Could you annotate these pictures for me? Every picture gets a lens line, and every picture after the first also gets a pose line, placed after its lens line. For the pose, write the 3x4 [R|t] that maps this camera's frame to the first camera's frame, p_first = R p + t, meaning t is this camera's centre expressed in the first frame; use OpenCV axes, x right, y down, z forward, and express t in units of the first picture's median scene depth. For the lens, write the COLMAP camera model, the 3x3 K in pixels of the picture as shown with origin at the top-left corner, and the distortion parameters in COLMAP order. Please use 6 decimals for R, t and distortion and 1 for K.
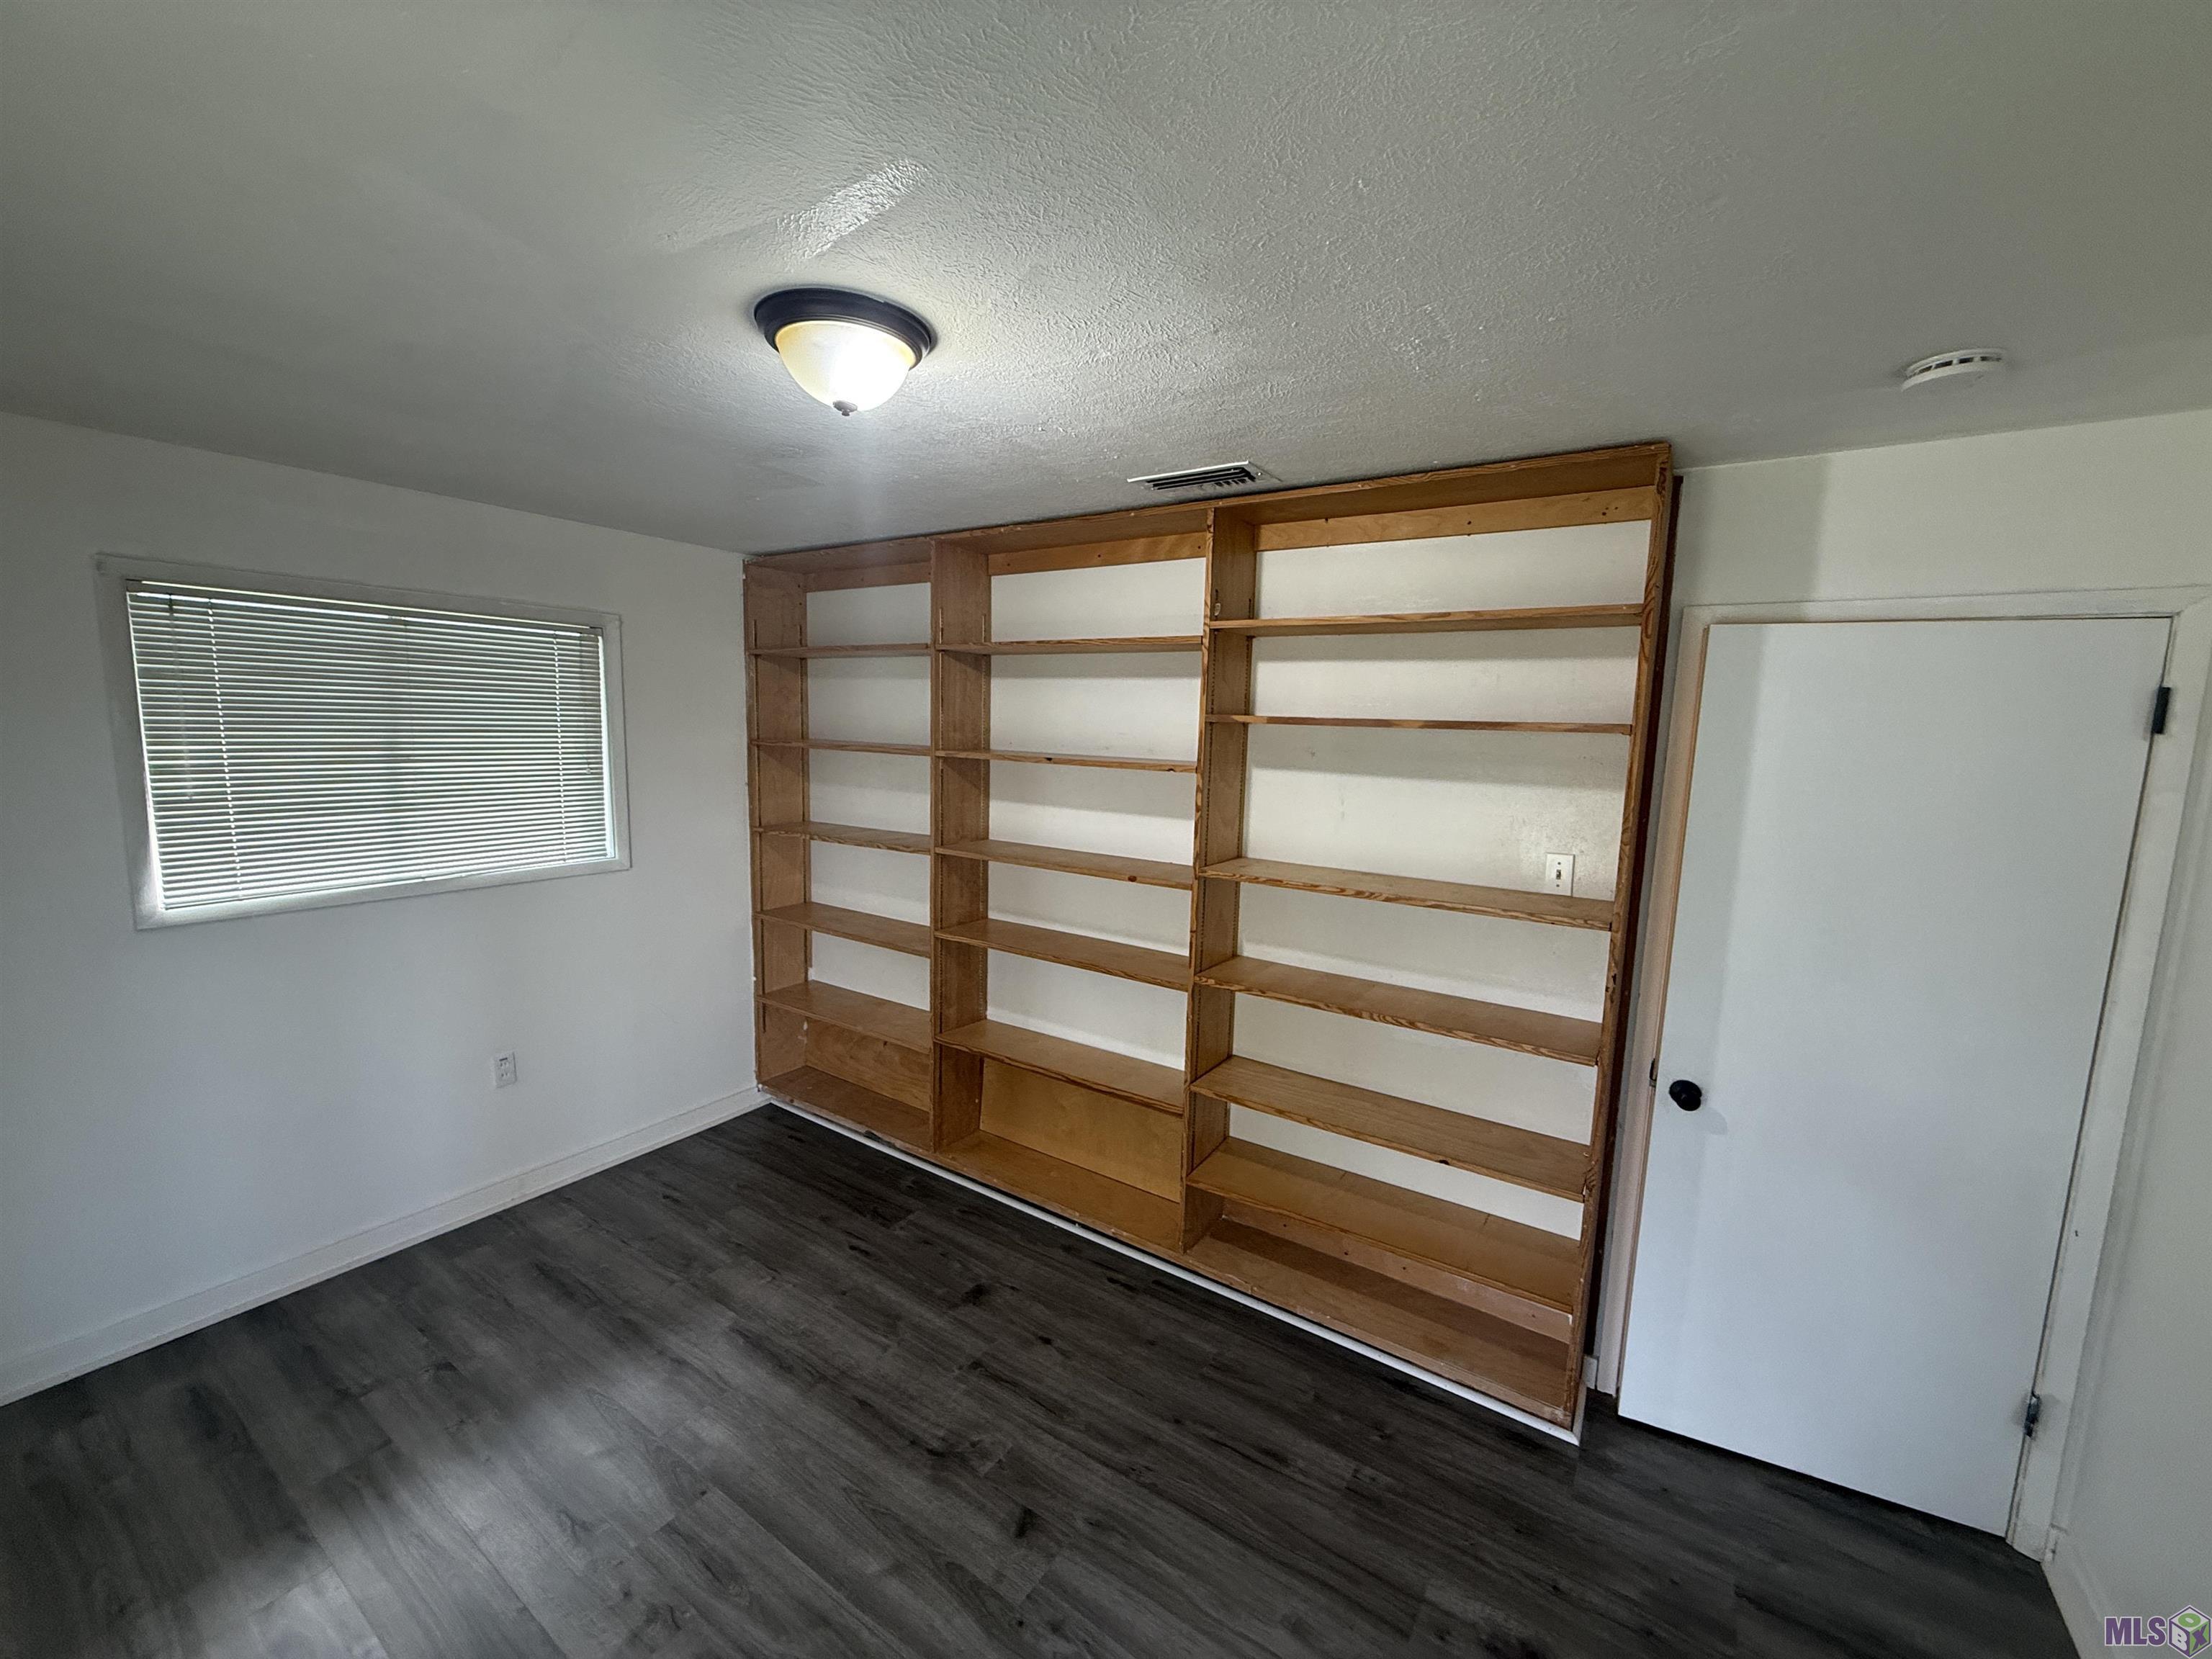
lens RADIAL K [[885.9, 0, 1101.7], [0, 885.9, 818.0], [0, 0, 1]] dist [-0.015163, 0.000021]
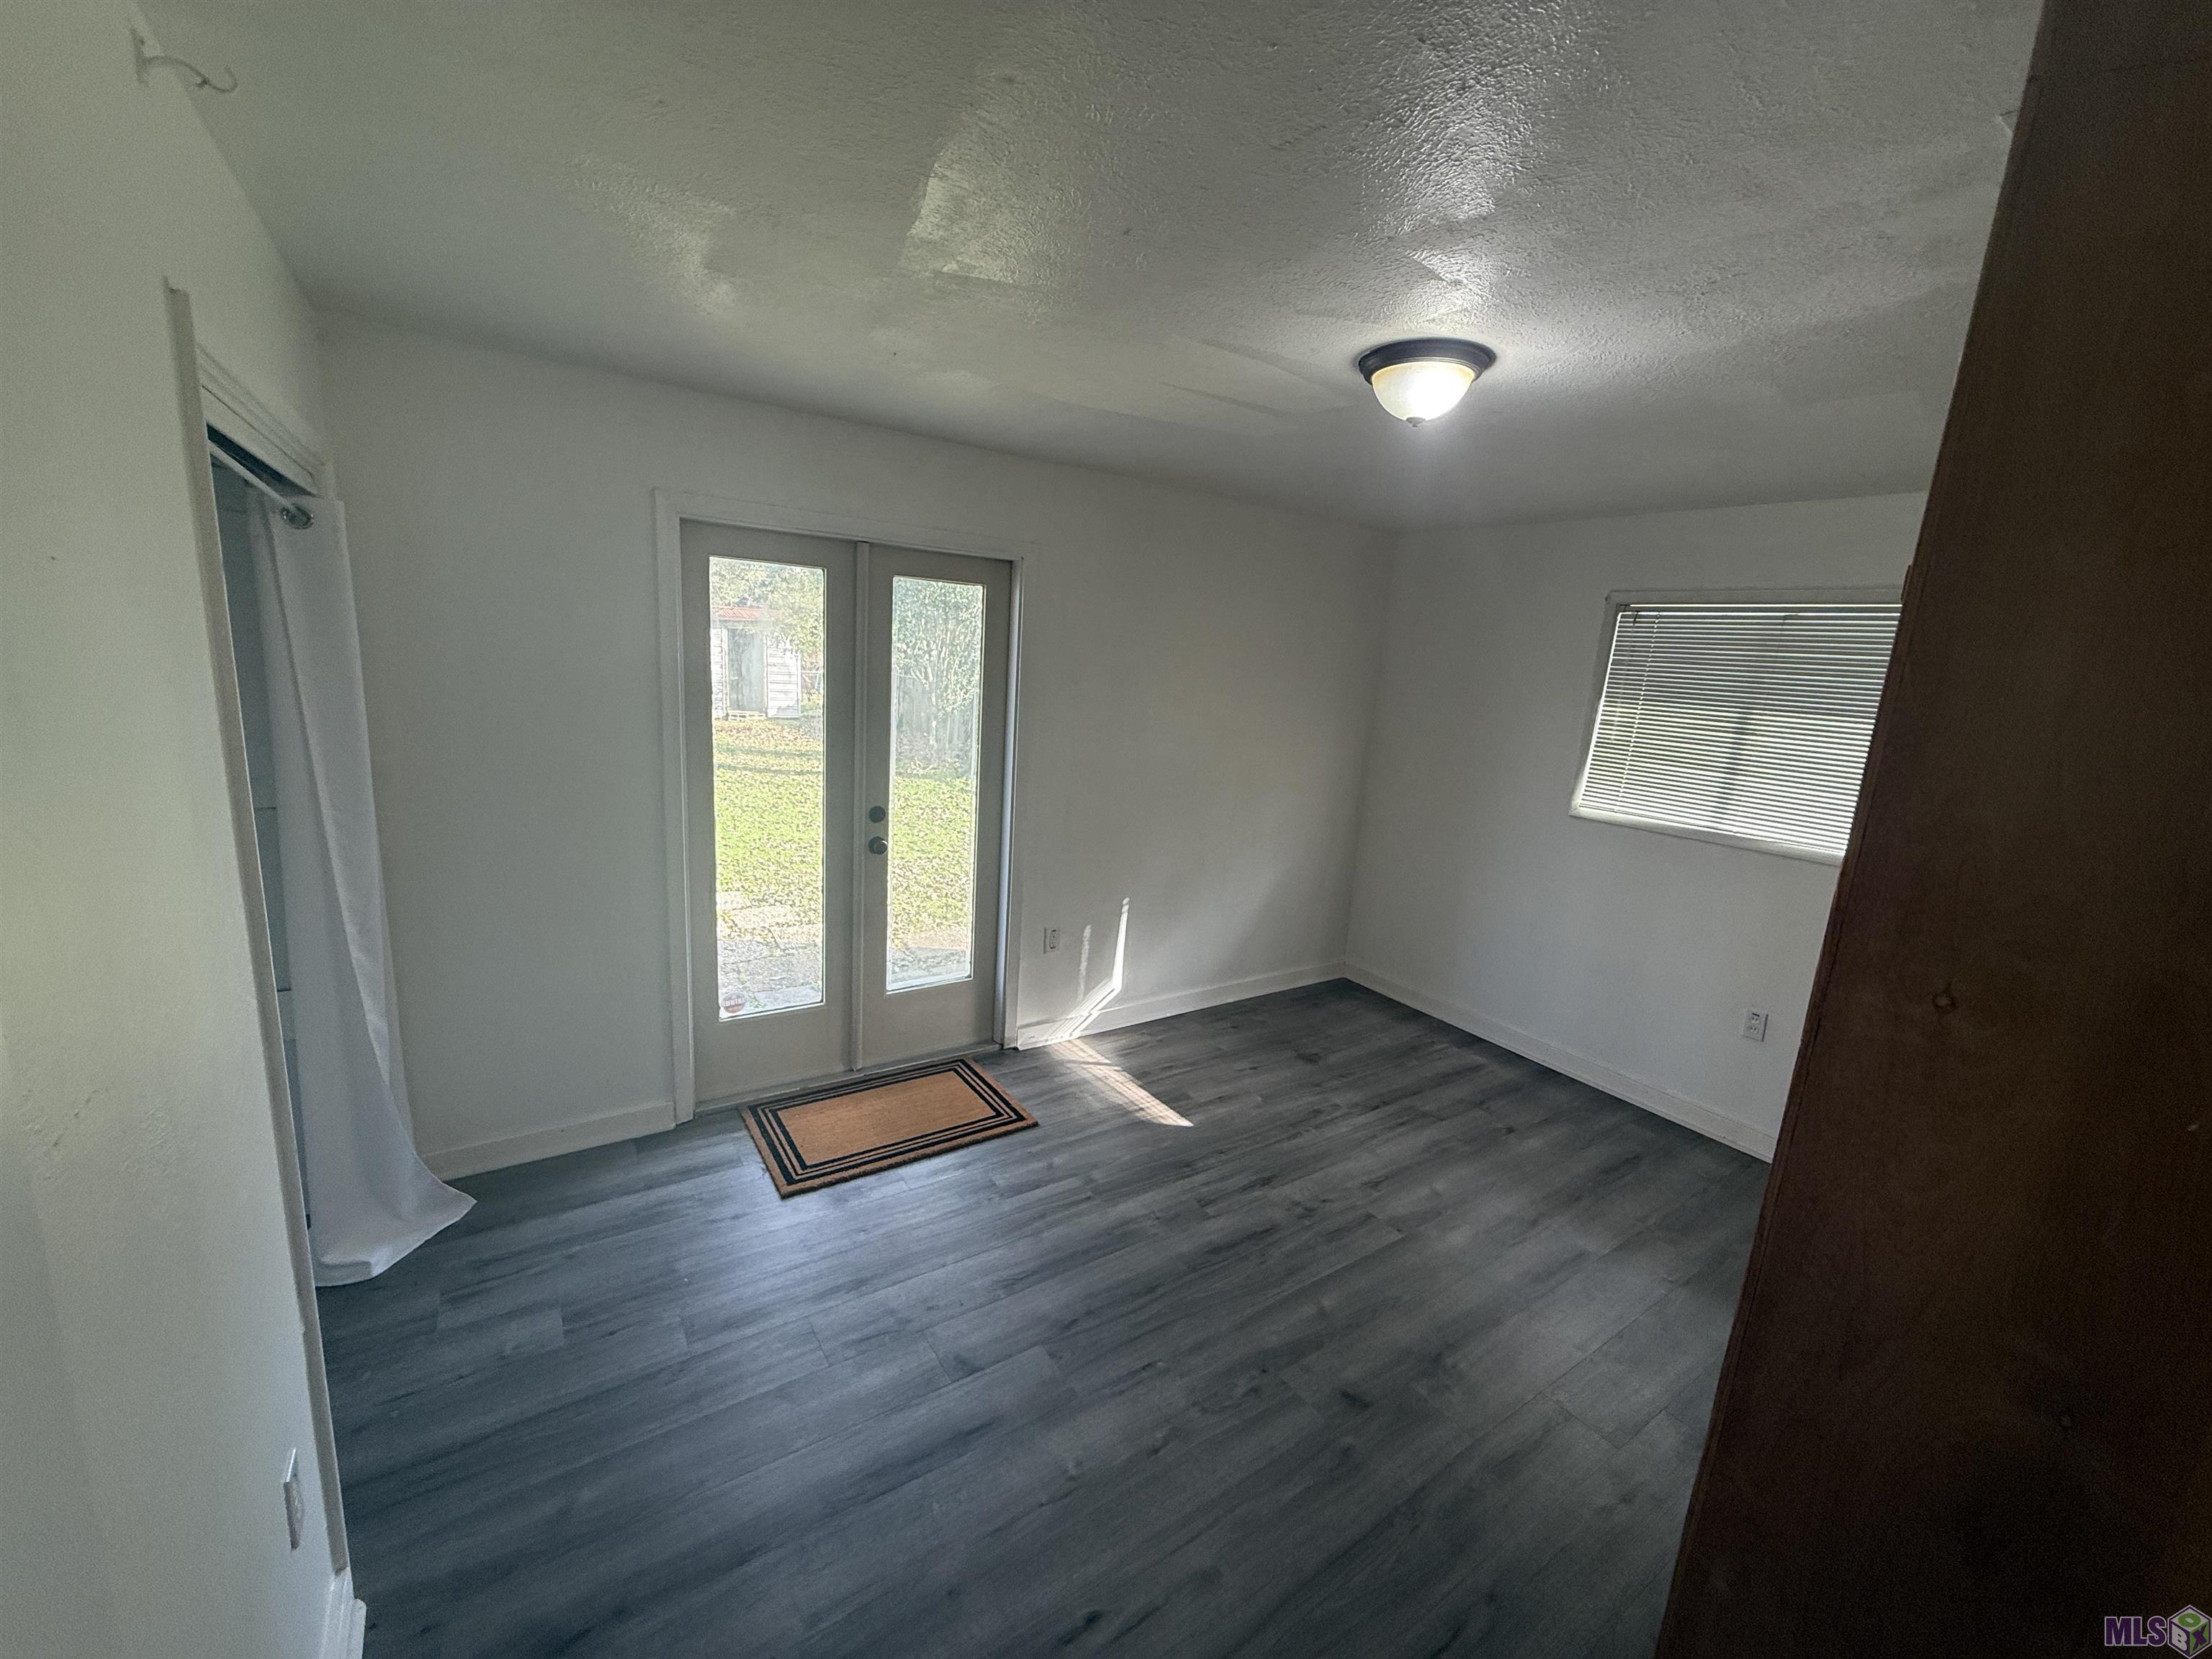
lens RADIAL K [[885.9, 0, 1107.0], [0, 885.9, 838.6], [0, 0, 1]] dist [-0.015163, 0.000021]
pose [[-0.382117, 0.141433, -0.913227, 0.812091], [-0.174222, 0.959472, 0.221494, -0.051445], [0.907542, 0.243741, -0.341990, 0.801272]]
